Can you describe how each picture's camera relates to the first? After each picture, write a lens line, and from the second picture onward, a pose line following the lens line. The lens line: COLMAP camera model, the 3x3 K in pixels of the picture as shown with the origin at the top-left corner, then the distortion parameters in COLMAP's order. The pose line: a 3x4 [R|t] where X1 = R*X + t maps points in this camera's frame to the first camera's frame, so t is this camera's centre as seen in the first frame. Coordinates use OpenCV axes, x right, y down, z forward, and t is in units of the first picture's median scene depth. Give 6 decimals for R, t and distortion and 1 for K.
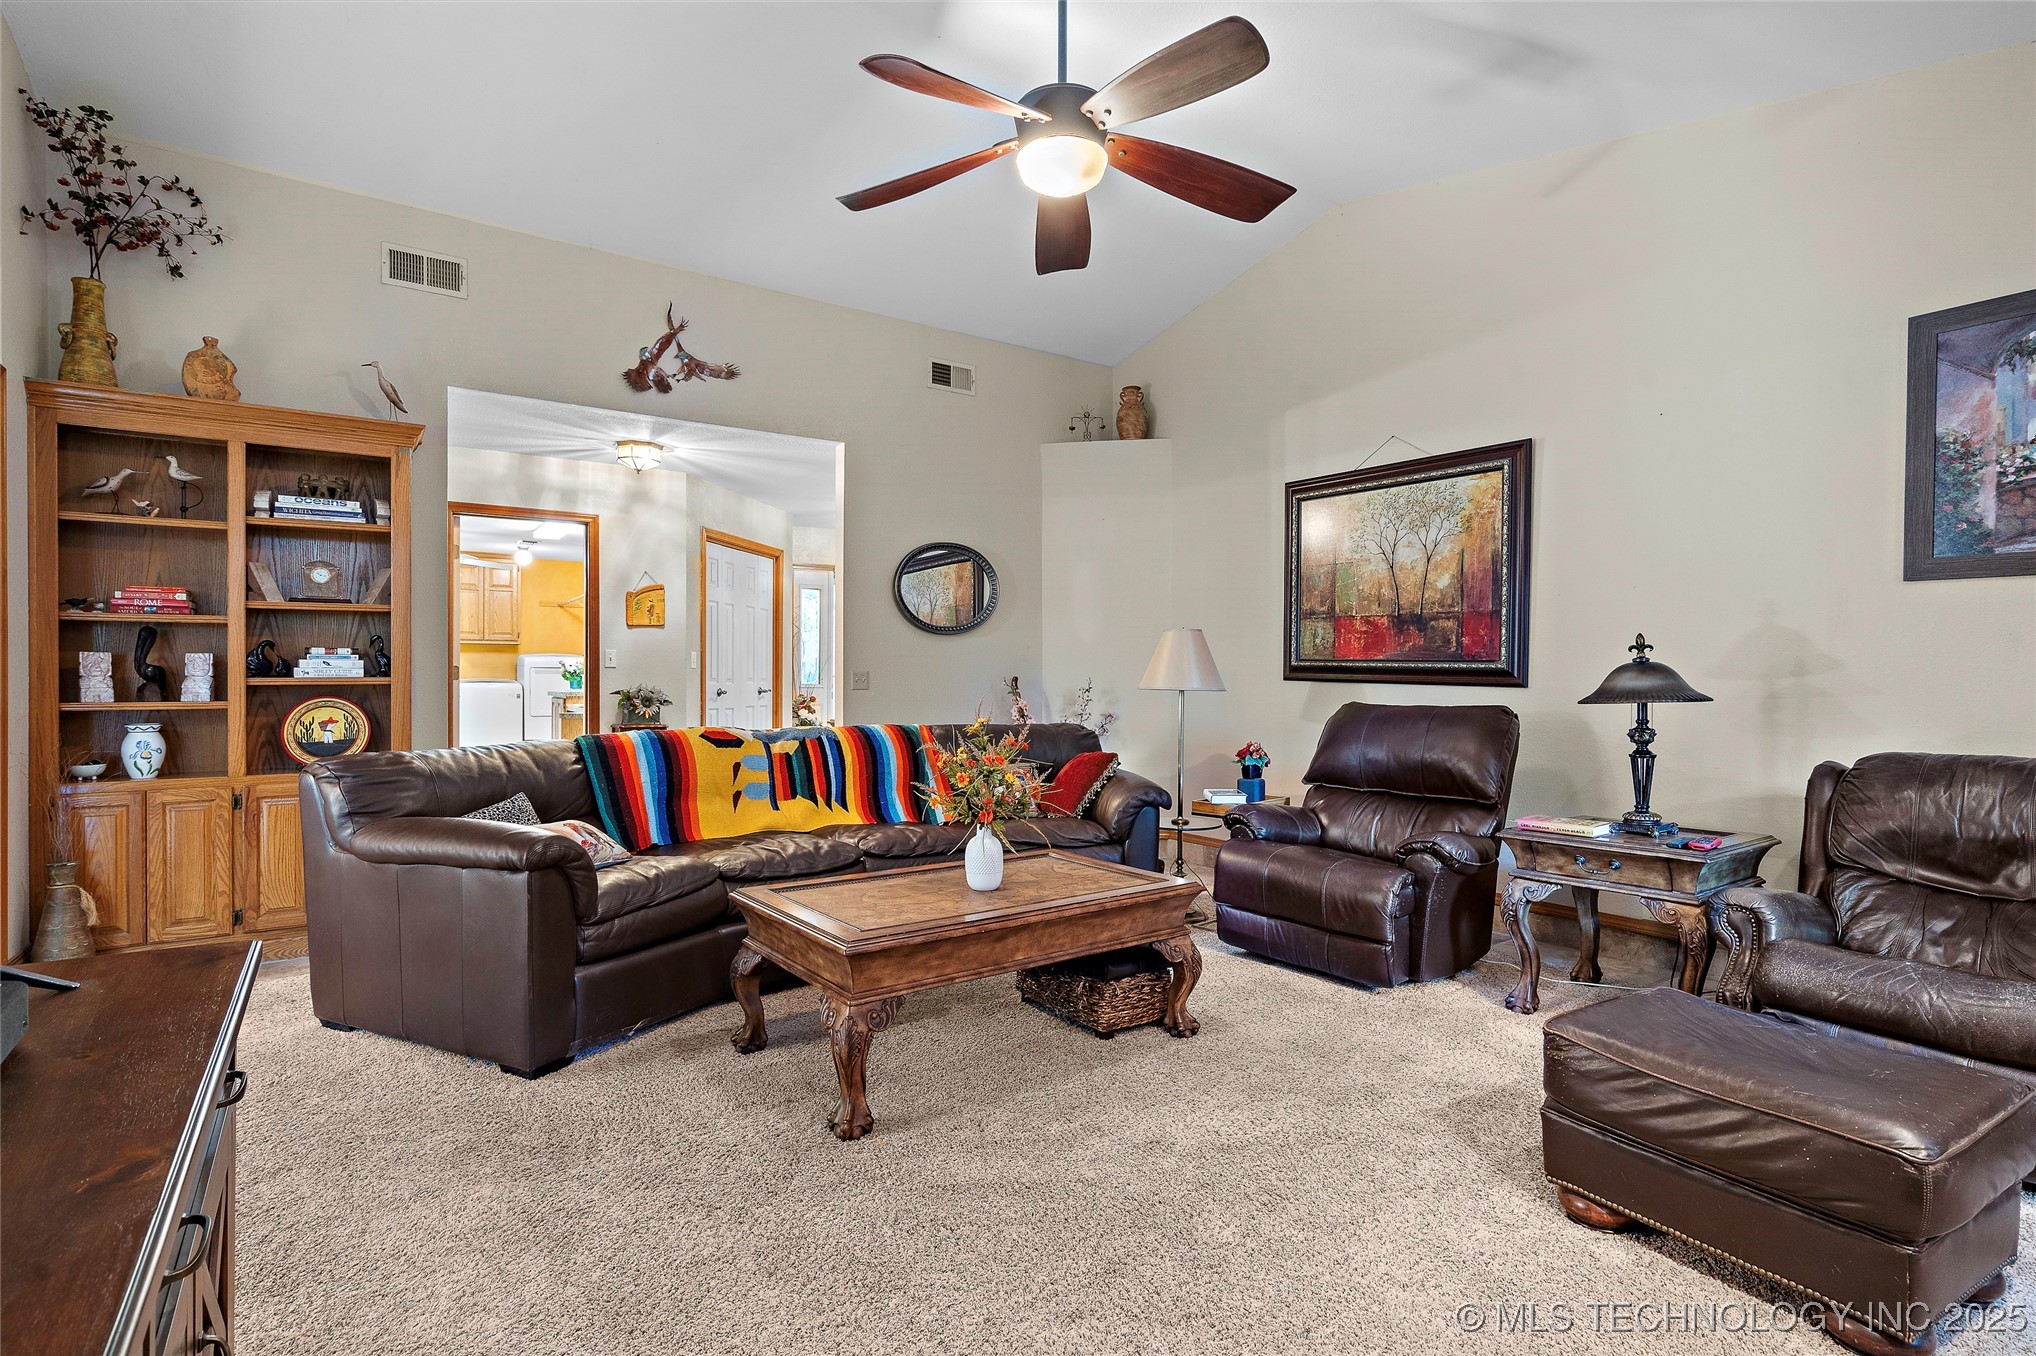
lens RADIAL K [[994.3, 0, 1016.0], [0, 994.3, 679.7], [0, 0, 1]] dist [0.002685, 0.000610]
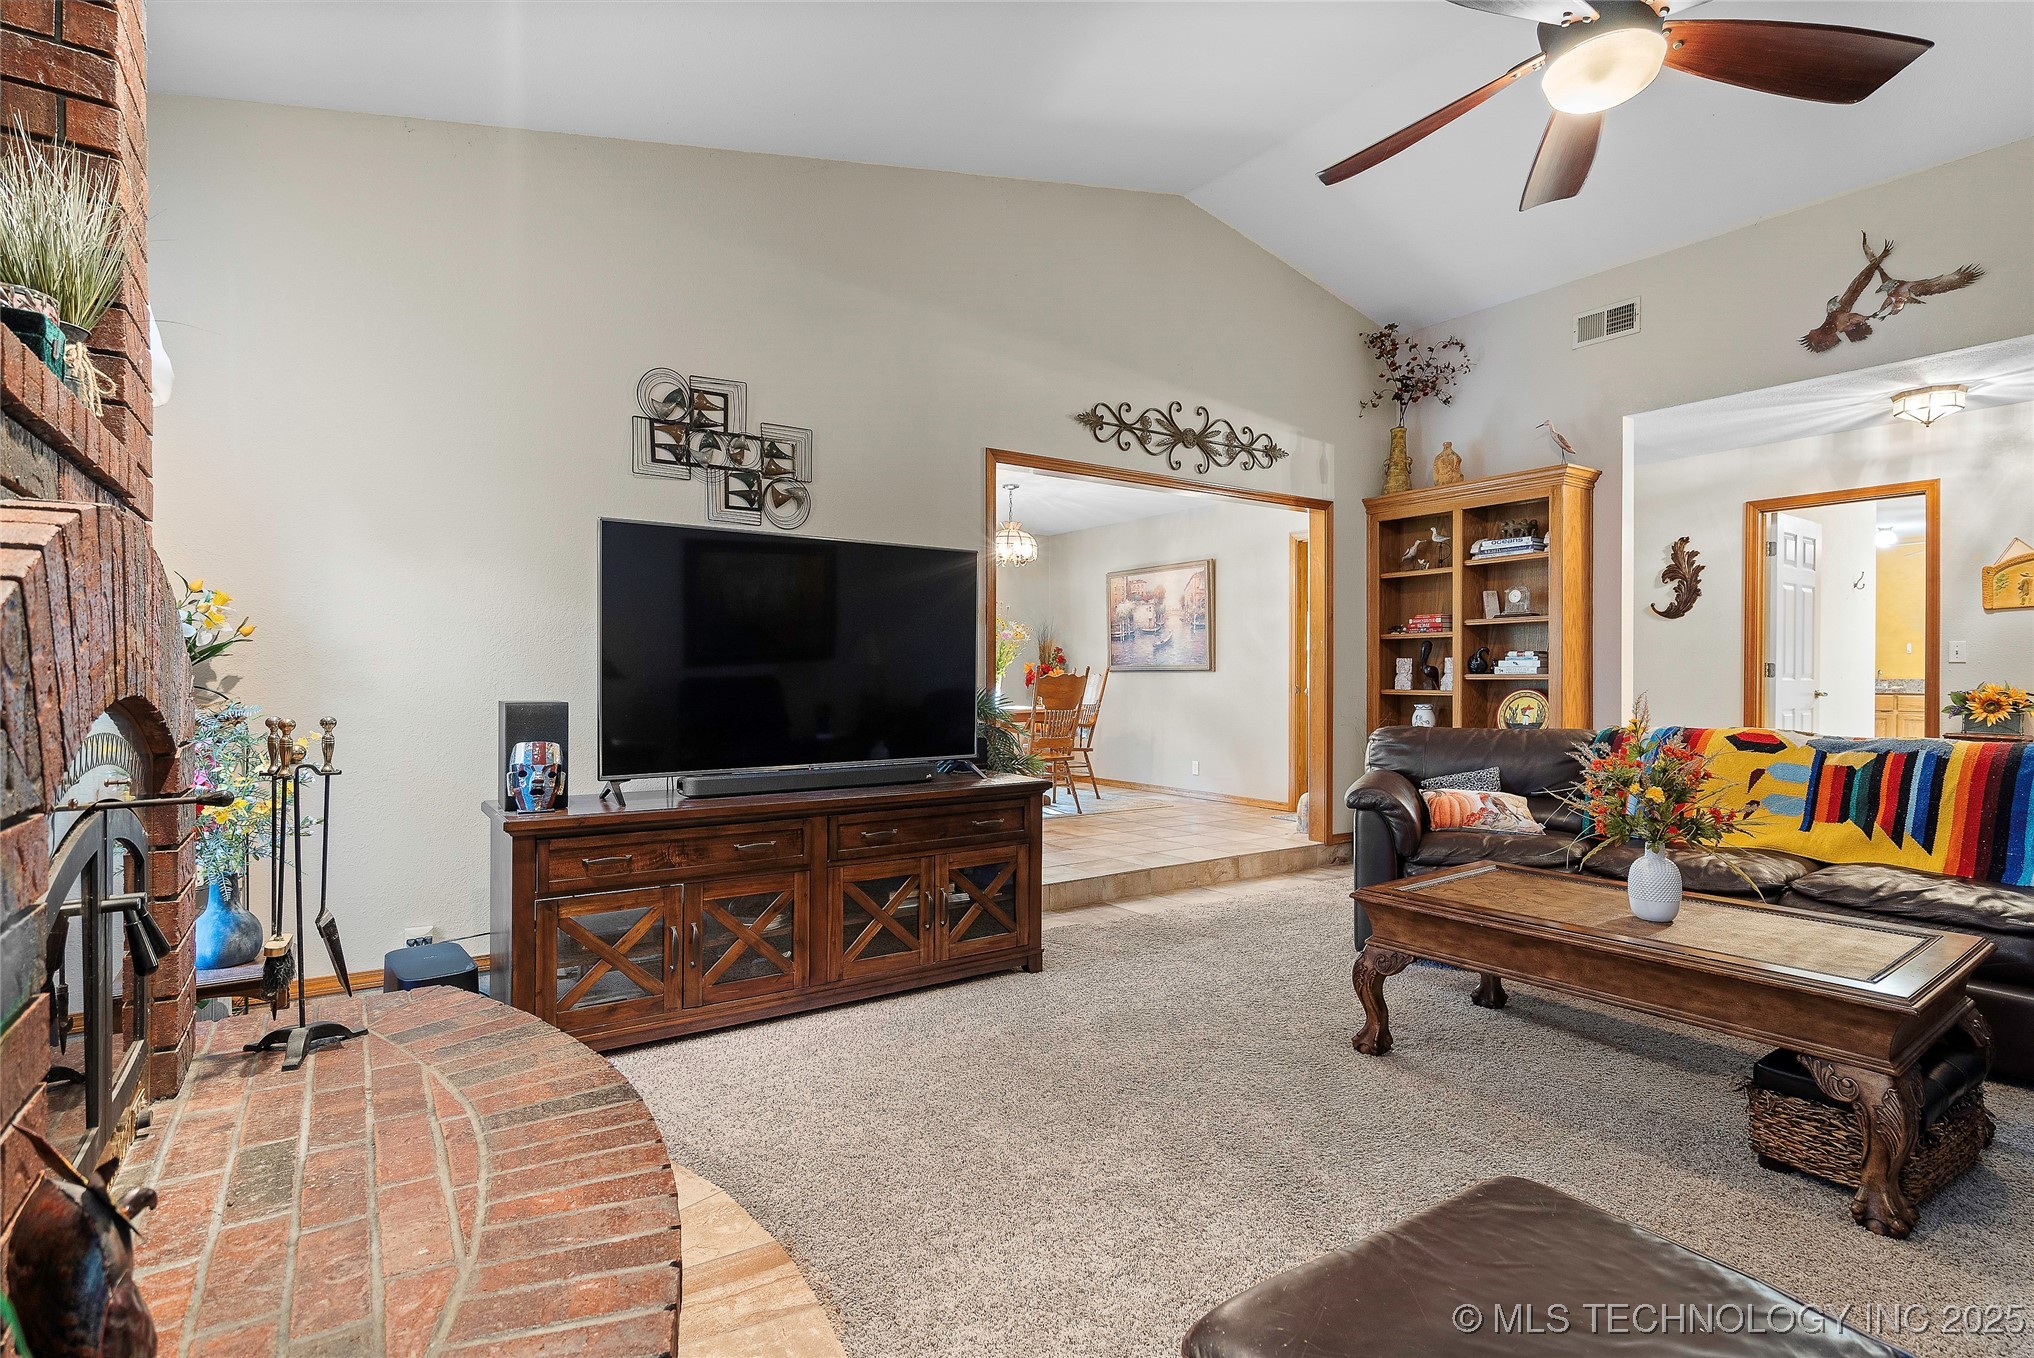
lens RADIAL K [[993.4, 0, 1015.0], [0, 993.4, 680.7], [0, 0, 1]] dist [0.002685, 0.000610]
pose [[0.004897, 0.004979, -0.999976, 0.653058], [-0.003981, 0.999980, 0.004959, 0.002776], [0.999980, 0.003956, 0.004917, 0.358357]]
